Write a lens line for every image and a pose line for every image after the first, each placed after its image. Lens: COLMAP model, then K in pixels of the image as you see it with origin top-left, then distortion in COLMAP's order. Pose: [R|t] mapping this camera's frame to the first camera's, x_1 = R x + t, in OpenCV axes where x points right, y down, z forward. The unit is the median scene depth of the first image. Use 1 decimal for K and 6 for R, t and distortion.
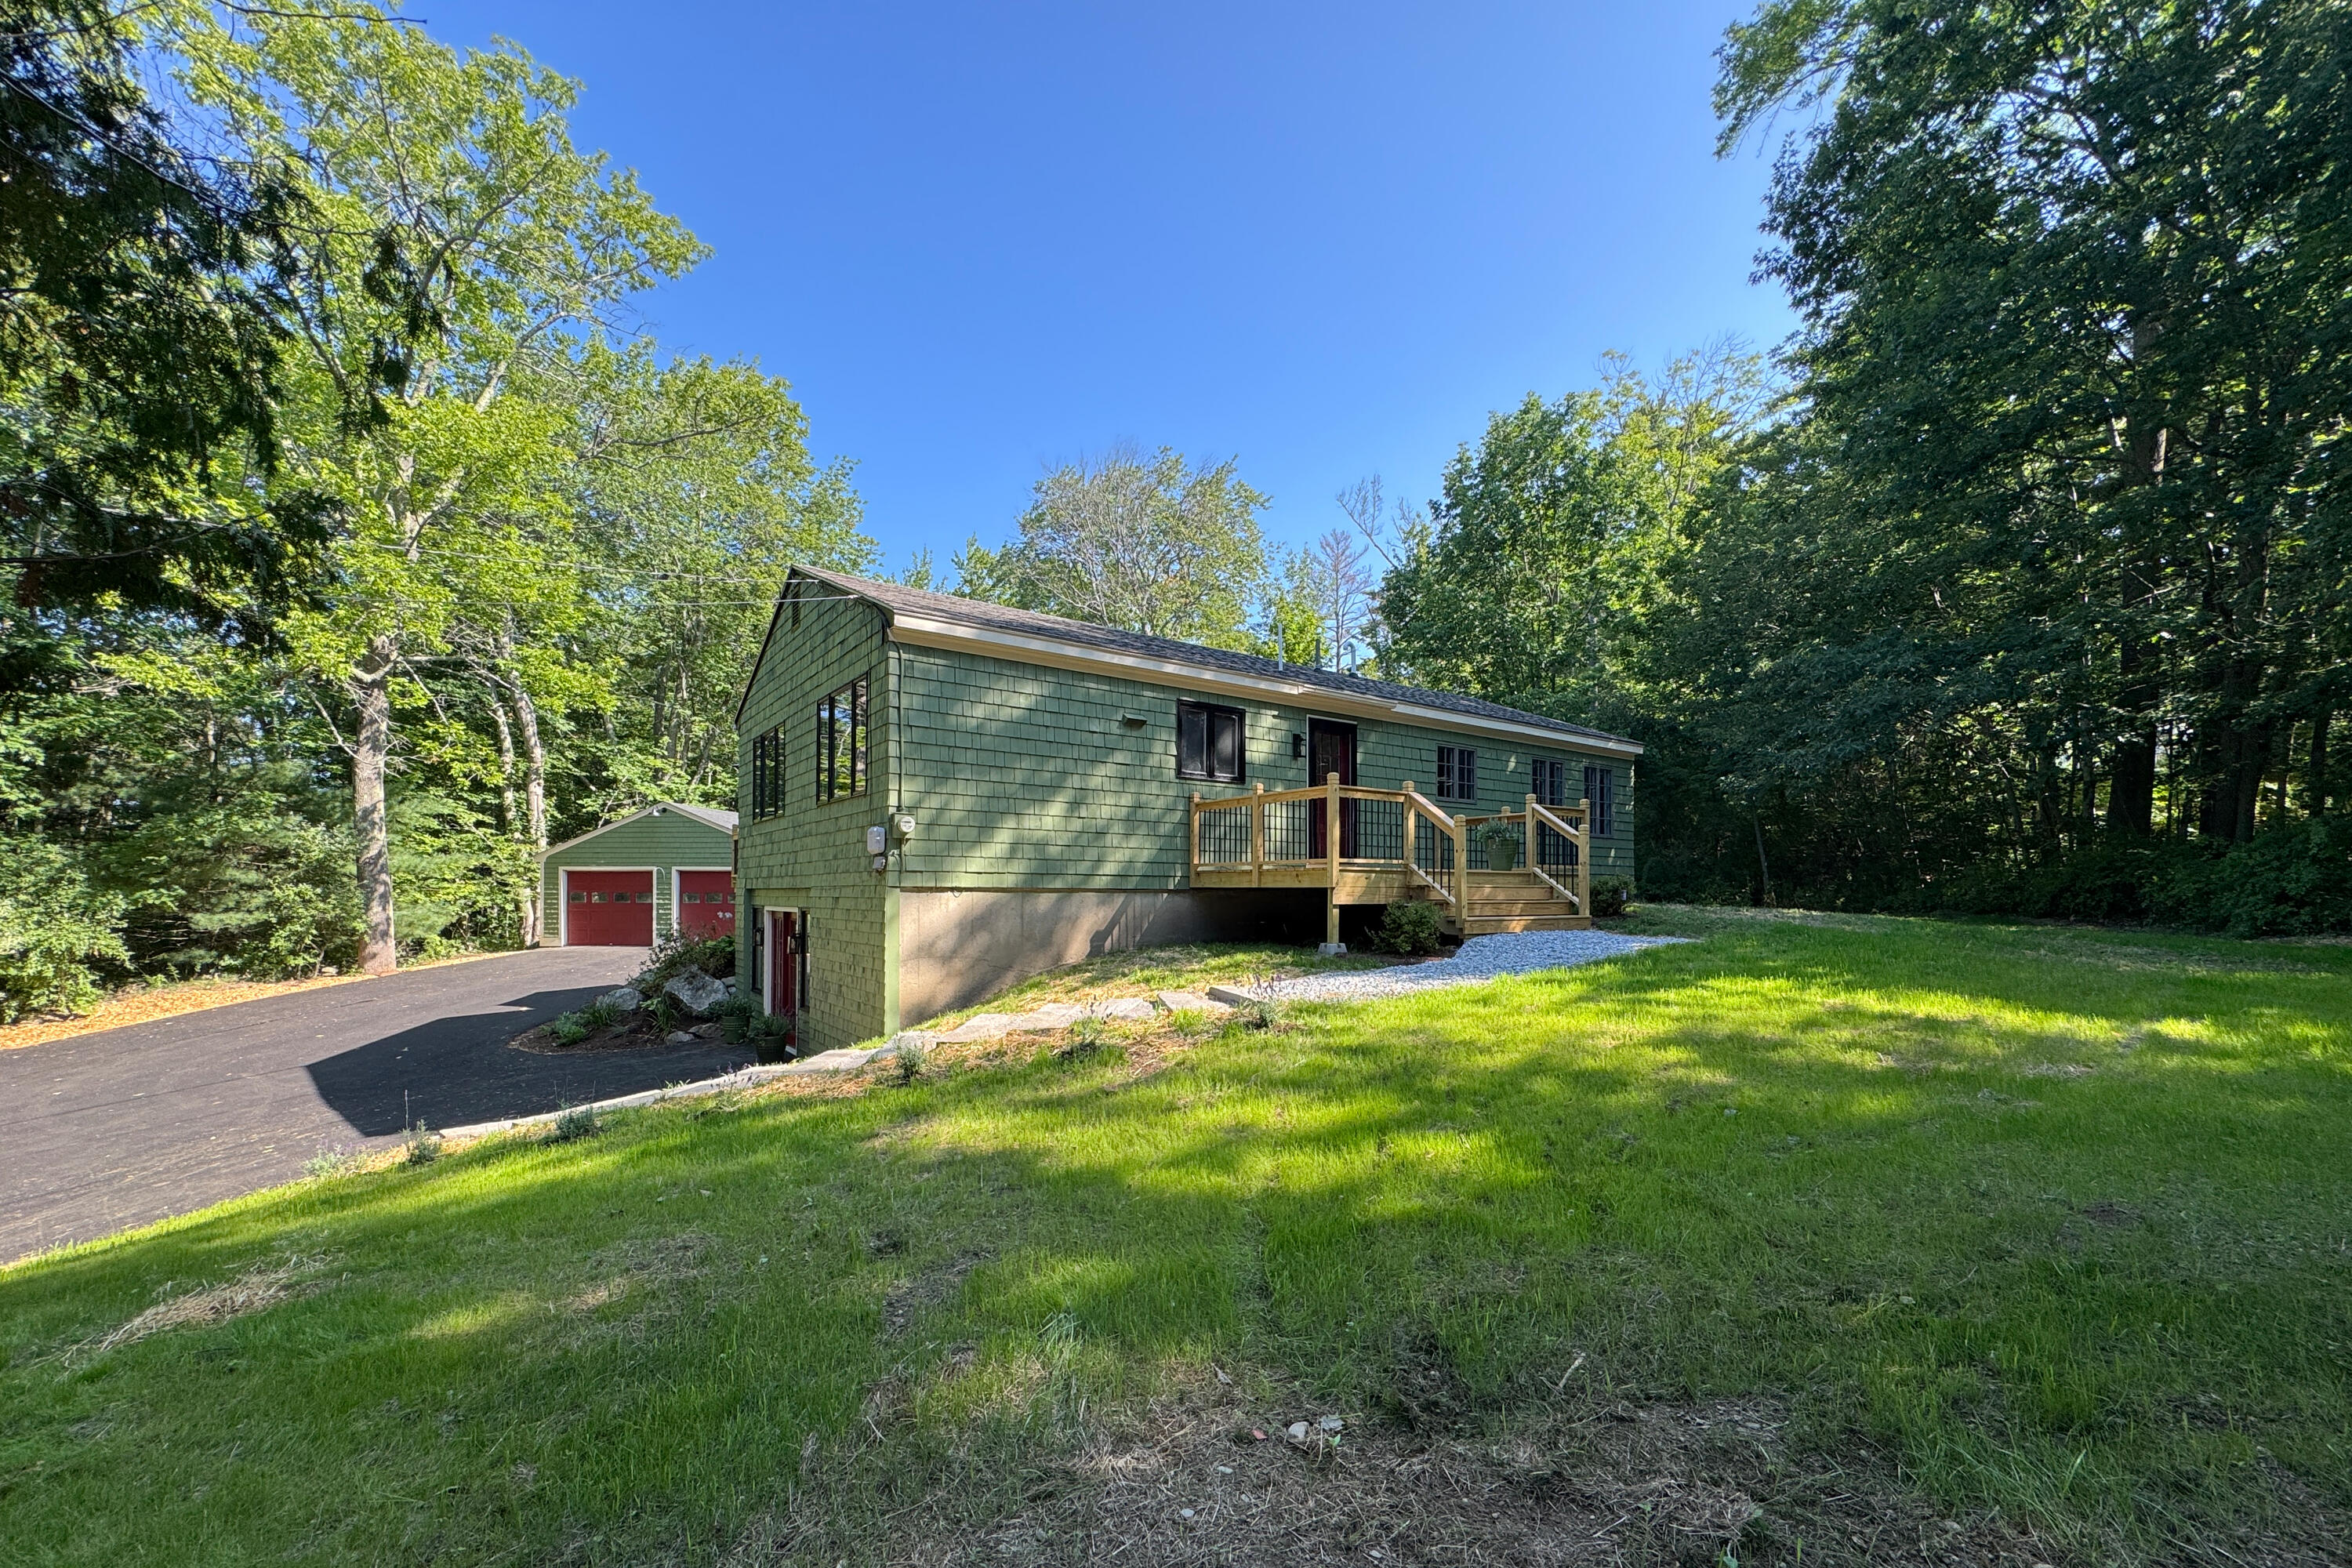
lens RADIAL K [[874.3, 0, 1158.3], [0, 874.3, 886.6], [0, 0, 1]] dist [-0.000846, 0.000064]
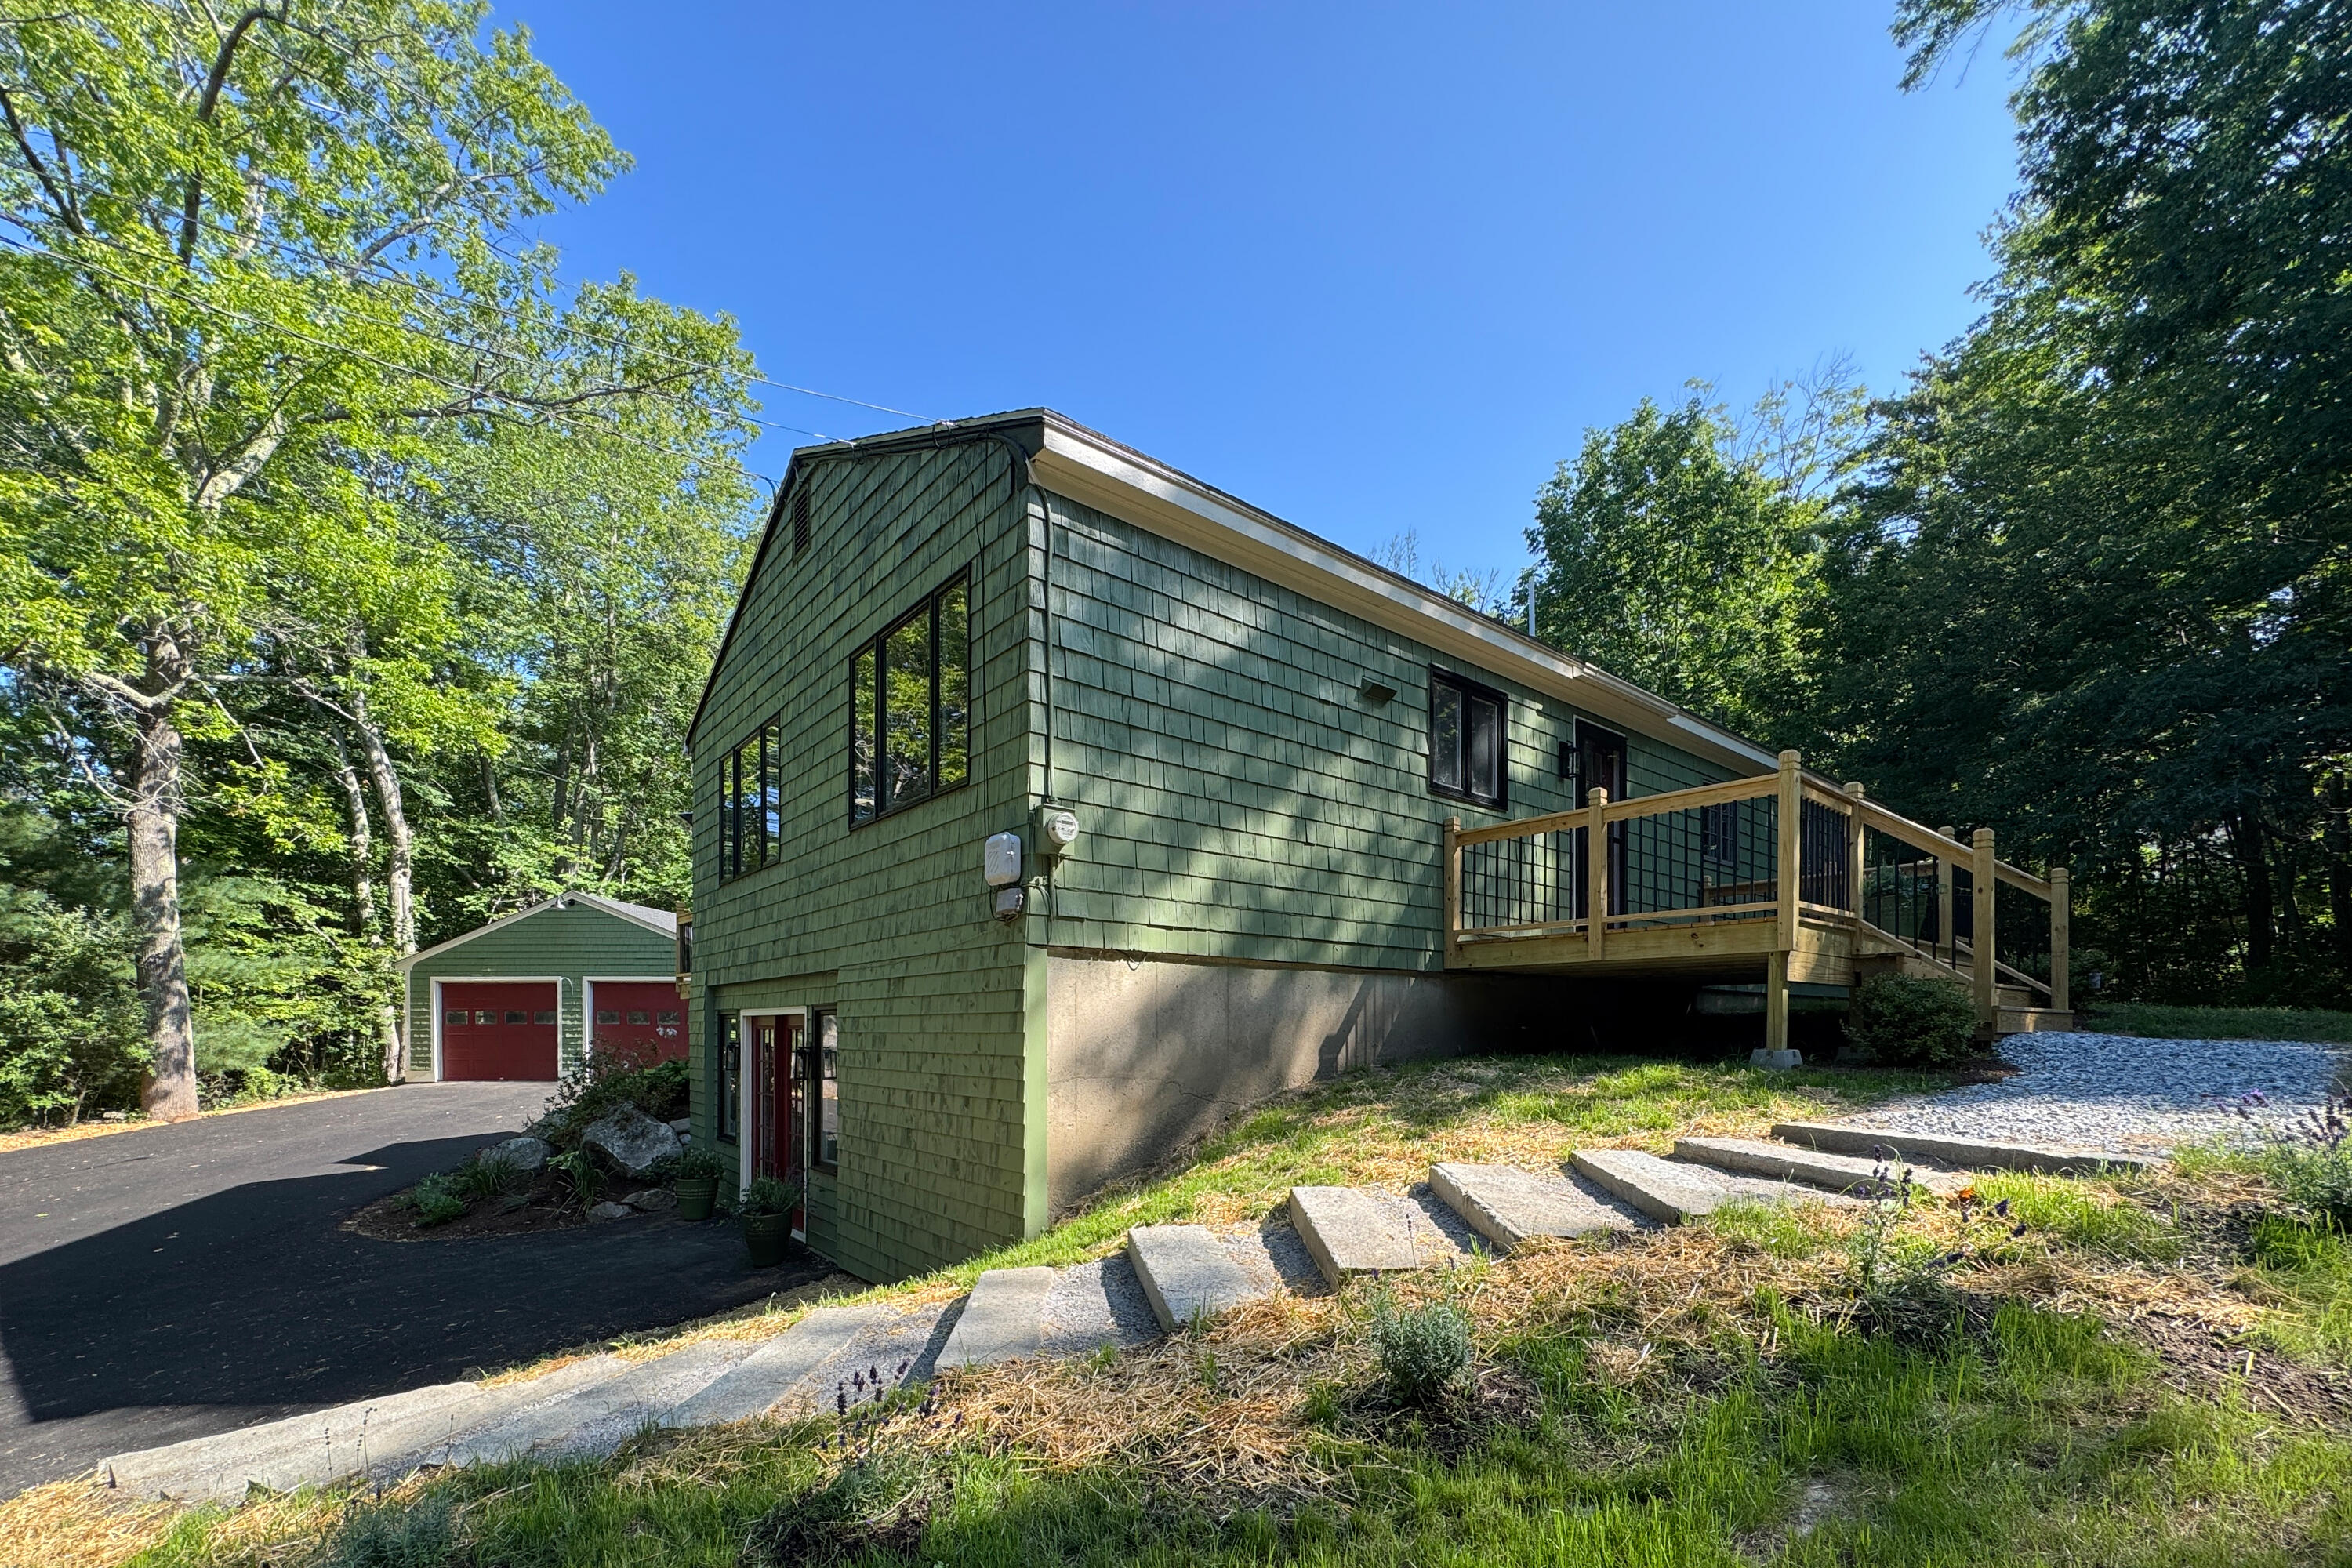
lens RADIAL K [[971.5, 0, 1157.9], [0, 971.5, 1021.4], [0, 0, 1]] dist [-0.000861, -0.000208]
pose [[0.999374, -0.004960, 0.035020, -0.152818], [0.004802, 0.999978, 0.004594, 0.027189], [-0.035042, -0.004423, 0.999376, 0.244692]]
